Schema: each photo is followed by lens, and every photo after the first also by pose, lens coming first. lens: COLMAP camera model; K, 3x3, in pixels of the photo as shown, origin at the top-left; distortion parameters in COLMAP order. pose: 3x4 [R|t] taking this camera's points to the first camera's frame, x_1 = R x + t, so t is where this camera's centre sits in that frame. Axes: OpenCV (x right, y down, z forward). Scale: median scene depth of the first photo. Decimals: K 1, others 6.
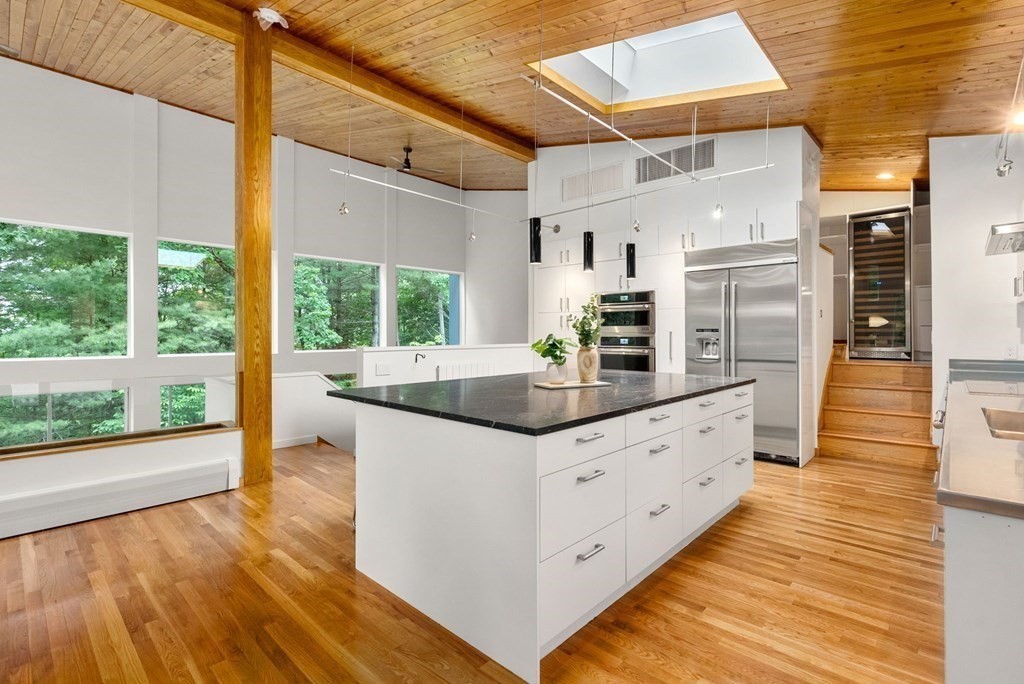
lens RADIAL K [[476.1, 0, 510.1], [0, 476.1, 335.8], [0, 0, 1]] dist [0.001493, 0.000413]
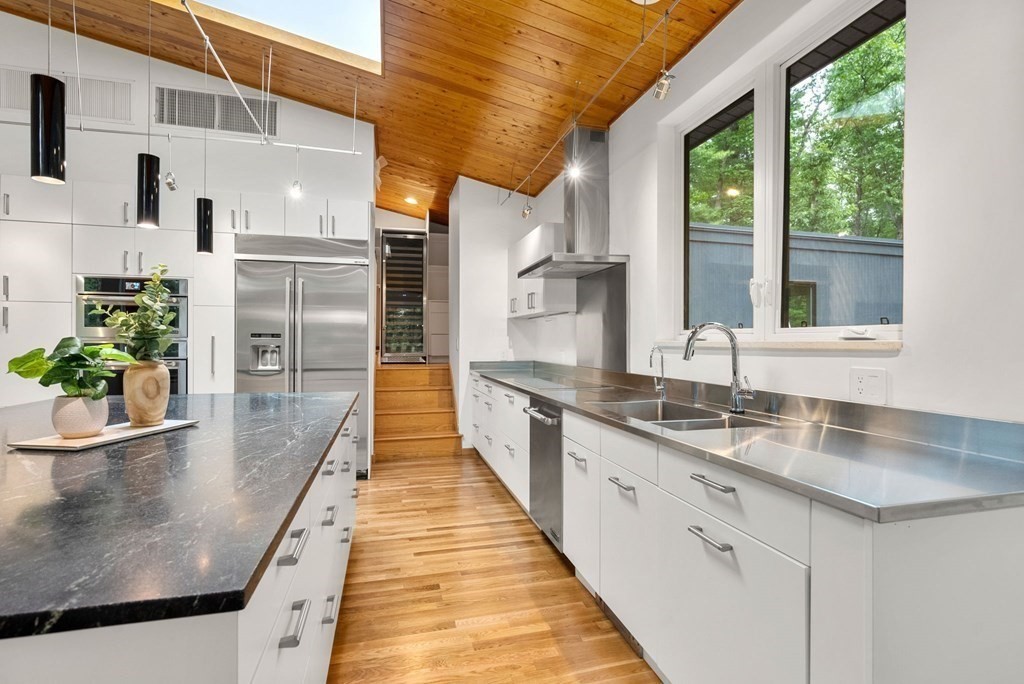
lens RADIAL K [[482.2, 0, 512.0], [0, 482.2, 342.0], [0, 0, 1]] dist [-0.003710, -0.000089]
pose [[0.537521, 0.002661, 0.843246, -0.054789], [-0.001842, 0.999996, -0.001981, 0.000817], [-0.843248, -0.000489, 0.537524, 0.224235]]
